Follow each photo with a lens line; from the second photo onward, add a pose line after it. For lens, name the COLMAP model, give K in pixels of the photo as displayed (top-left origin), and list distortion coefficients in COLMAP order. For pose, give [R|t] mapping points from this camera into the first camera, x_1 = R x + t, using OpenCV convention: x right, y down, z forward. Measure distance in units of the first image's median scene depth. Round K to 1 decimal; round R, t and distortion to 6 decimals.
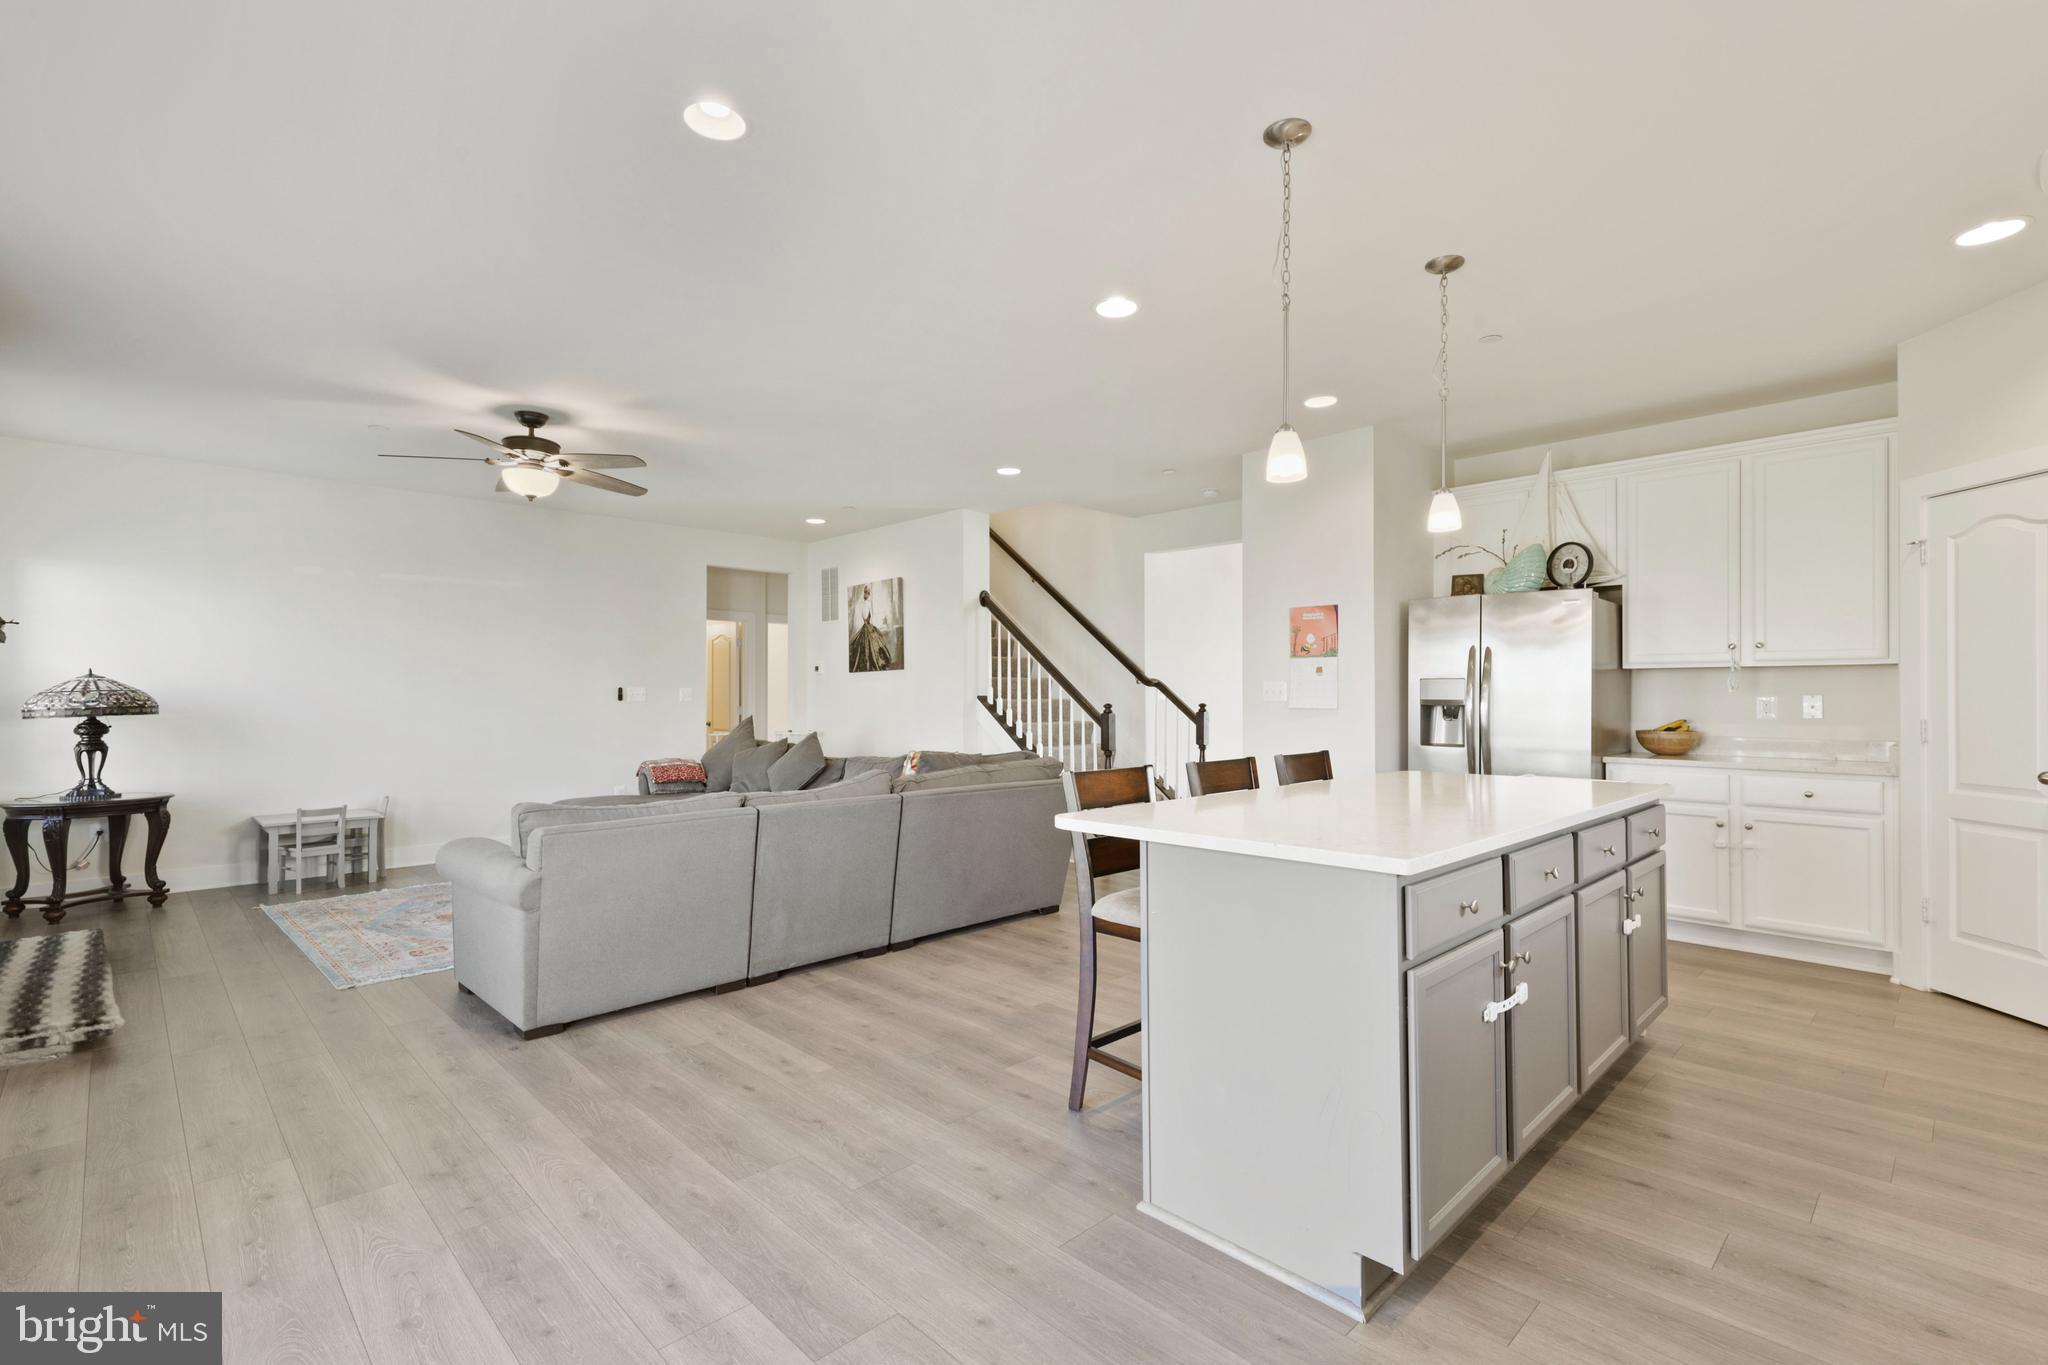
lens RADIAL K [[925.2, 0, 1034.4], [0, 925.2, 698.0], [0, 0, 1]] dist [0.024436, -0.000046]
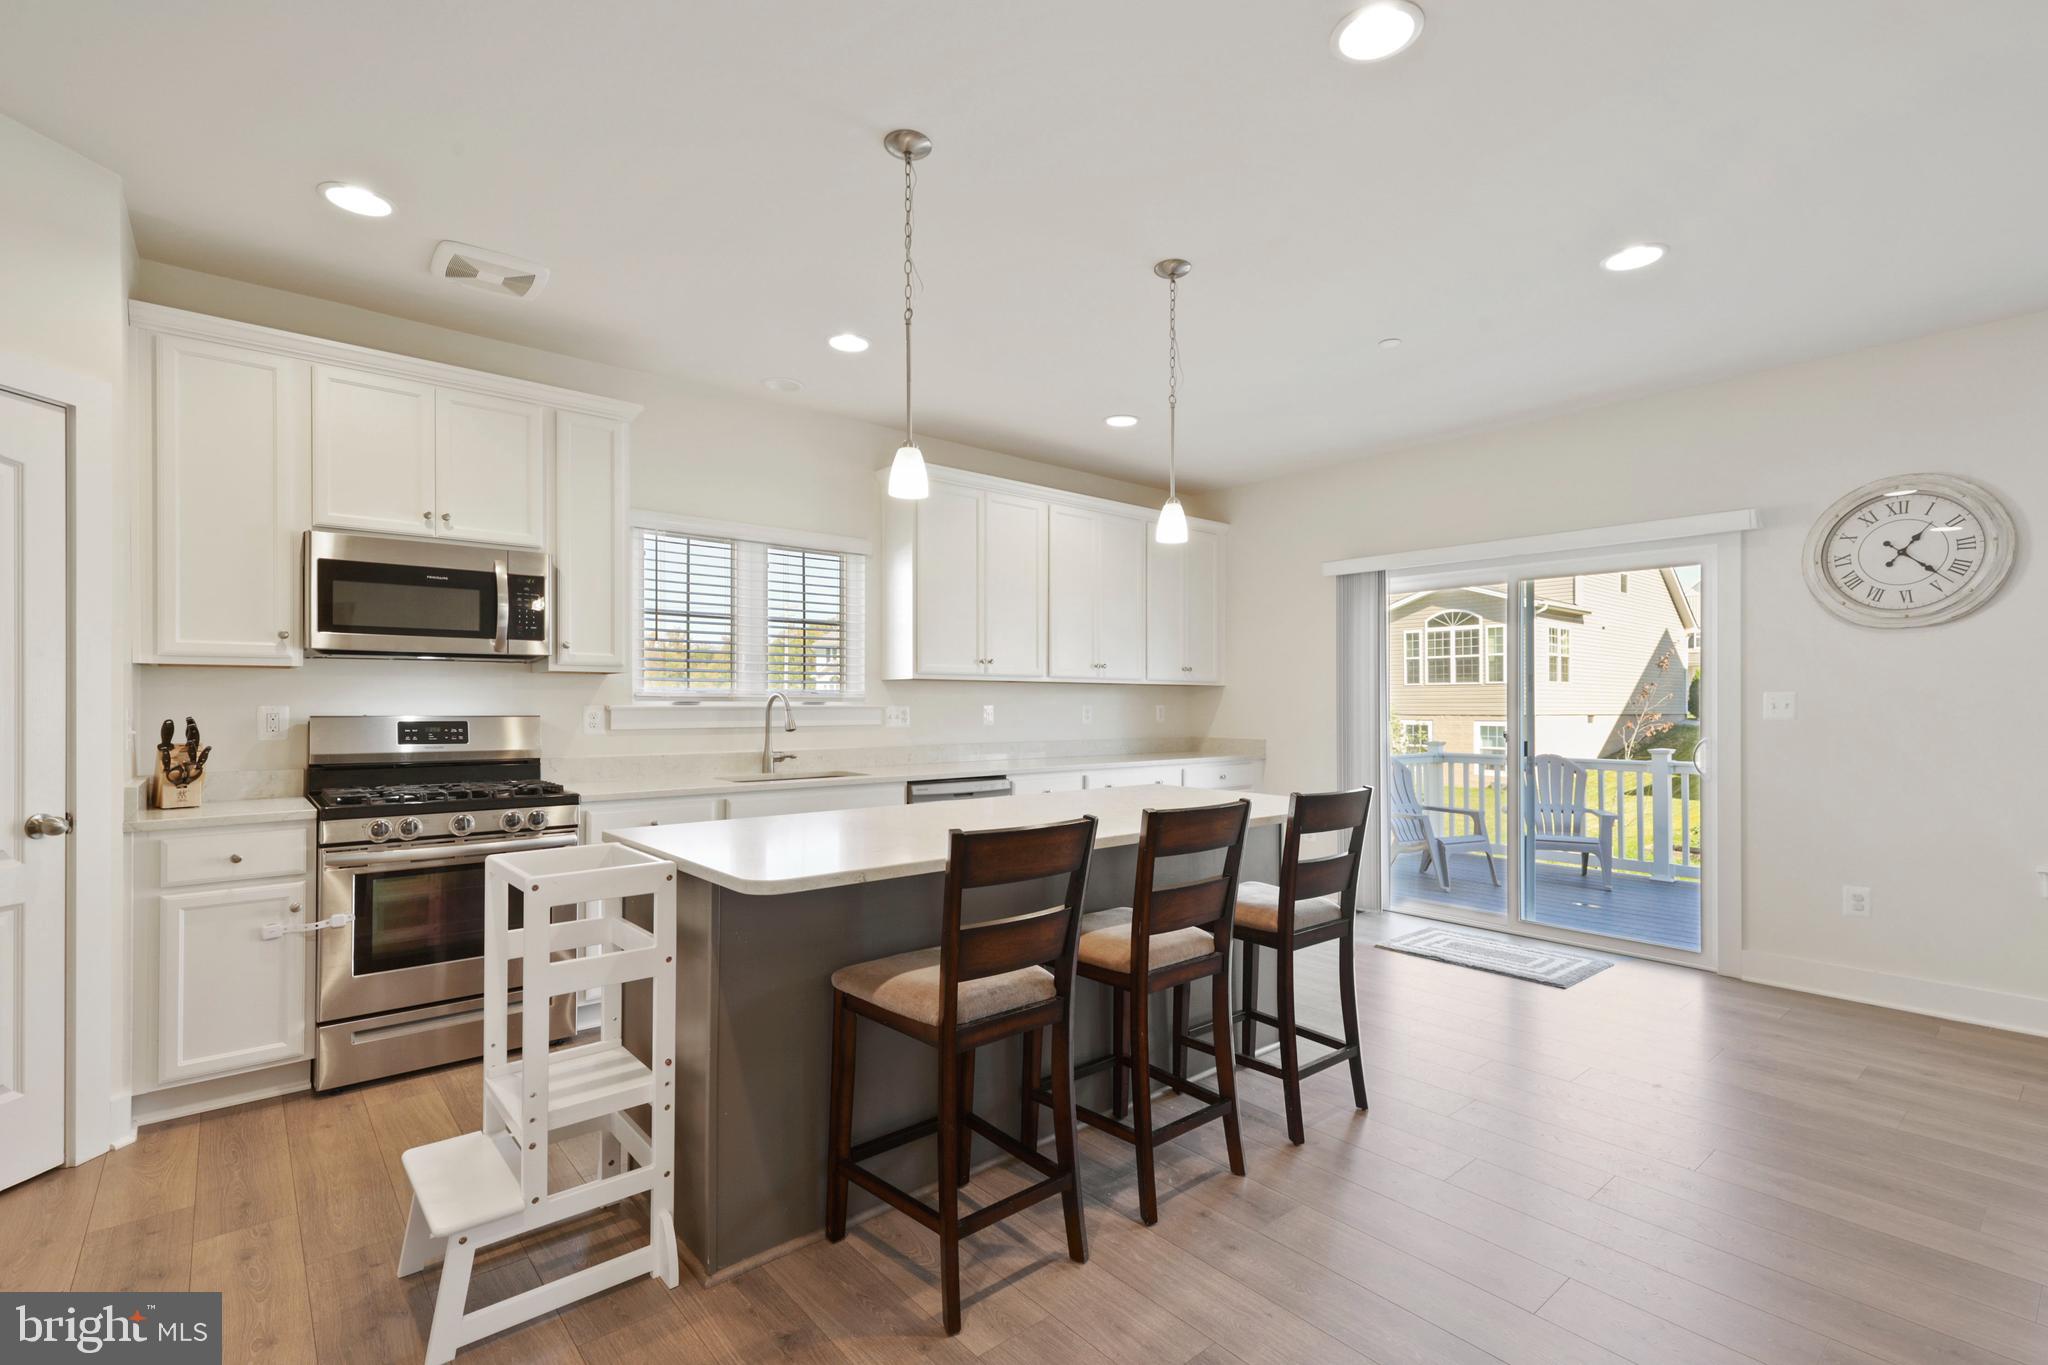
lens RADIAL K [[925.2, 0, 1034.4], [0, 925.2, 698.0], [0, 0, 1]] dist [0.024436, -0.000046]
pose [[-0.997344, -0.000005, 0.072835, 0.165862], [-0.000148, 0.999998, -0.001945, -0.007964], [-0.072834, -0.001951, -0.997342, 1.030690]]
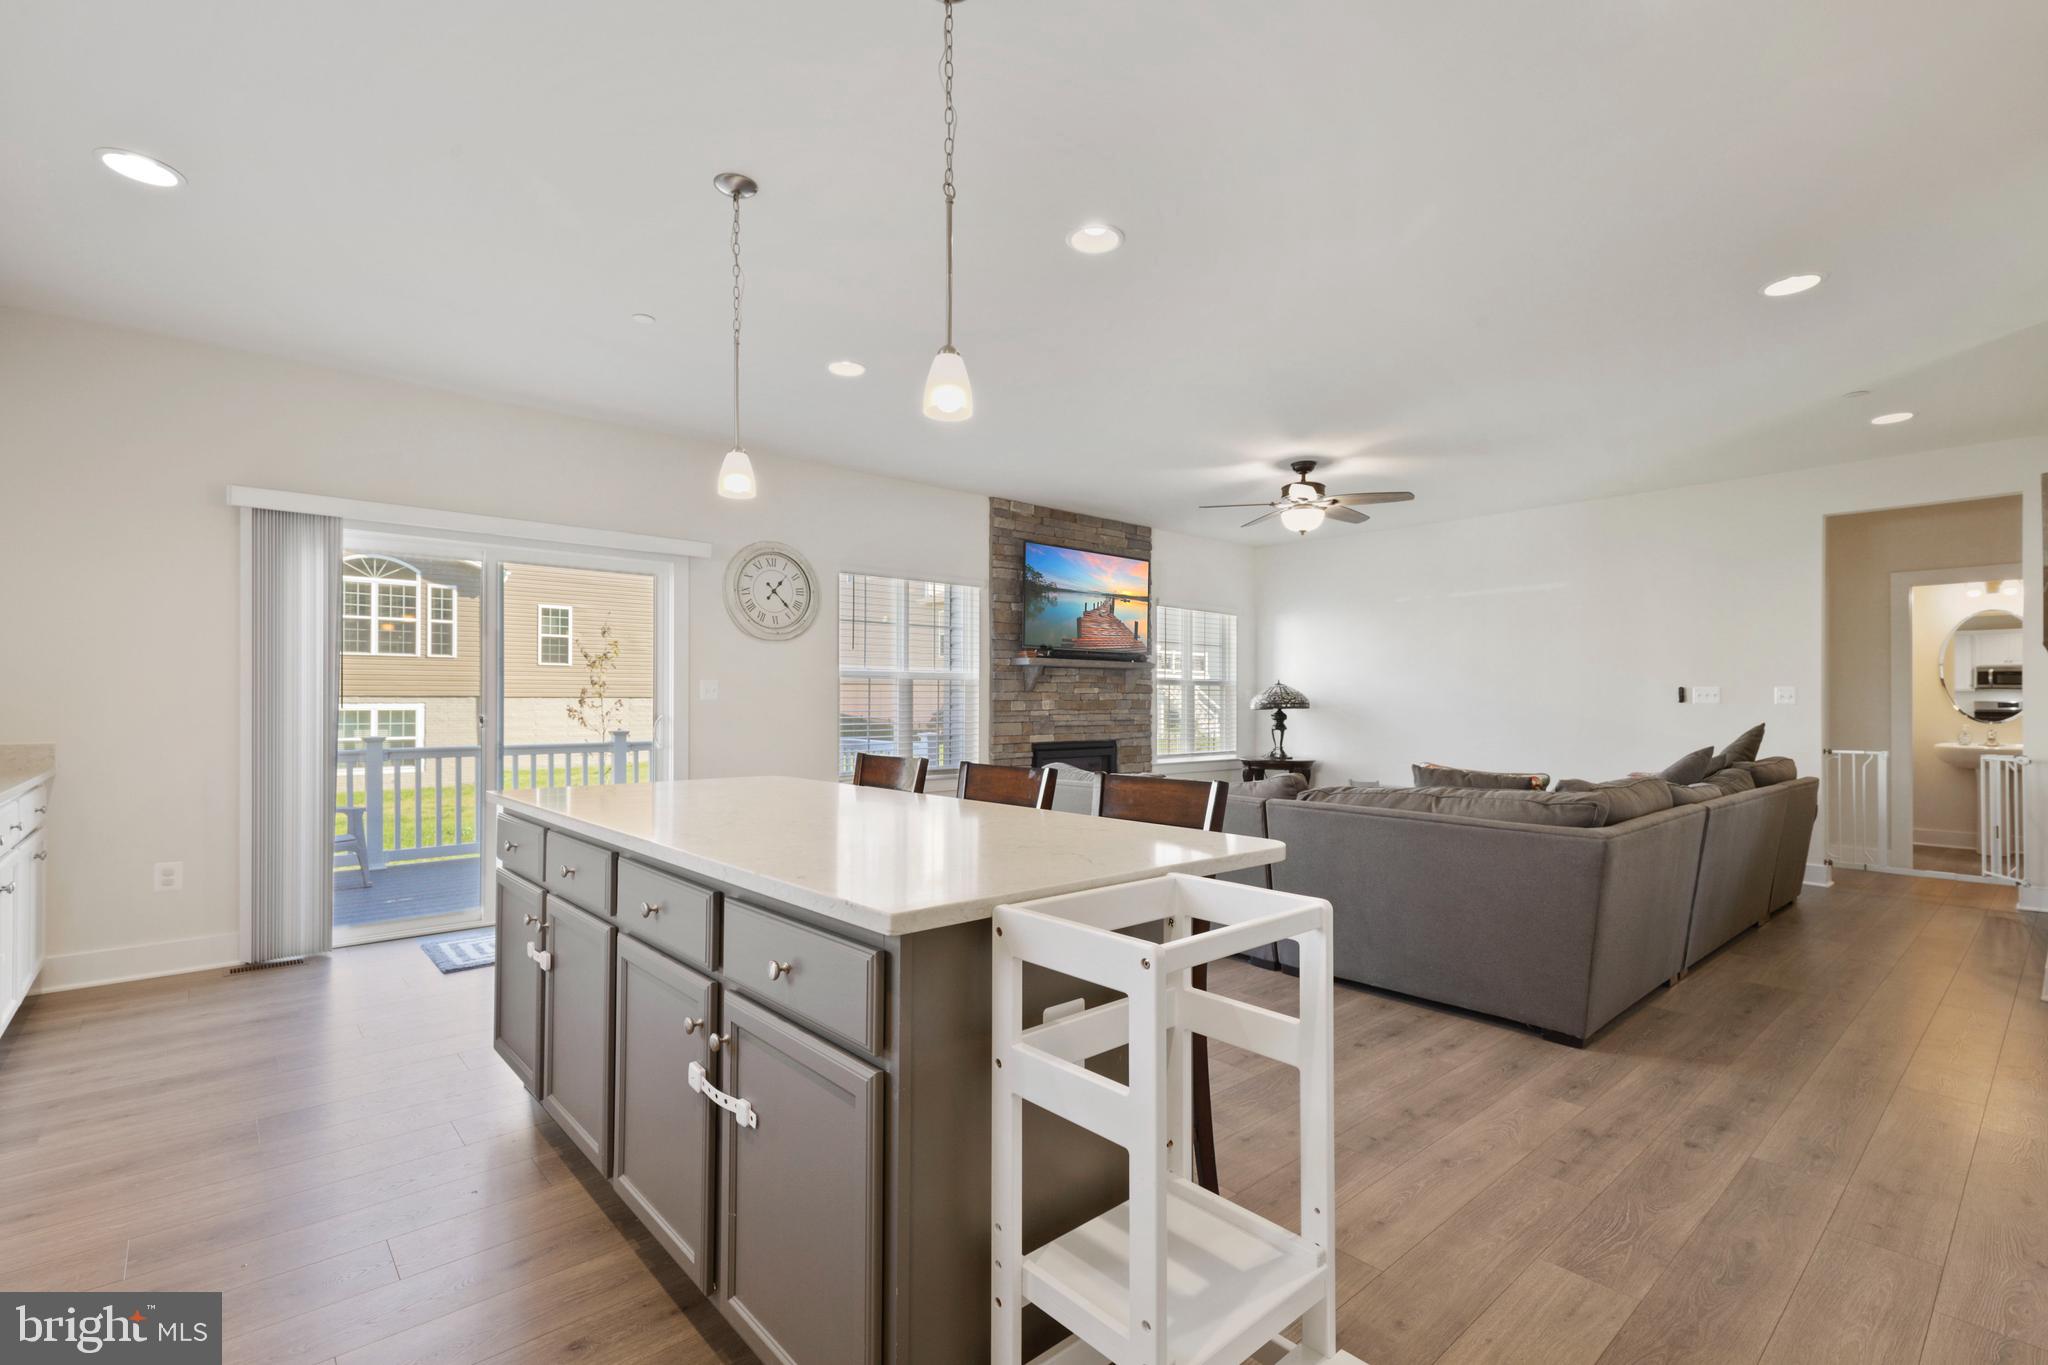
lens RADIAL K [[925.2, 0, 1034.4], [0, 925.2, 698.0], [0, 0, 1]] dist [0.024436, -0.000046]
pose [[-0.050759, -0.001176, -0.998710, 0.620714], [-0.005066, 0.999987, -0.000920, 0.004147], [0.998698, 0.005012, -0.050765, 0.637852]]
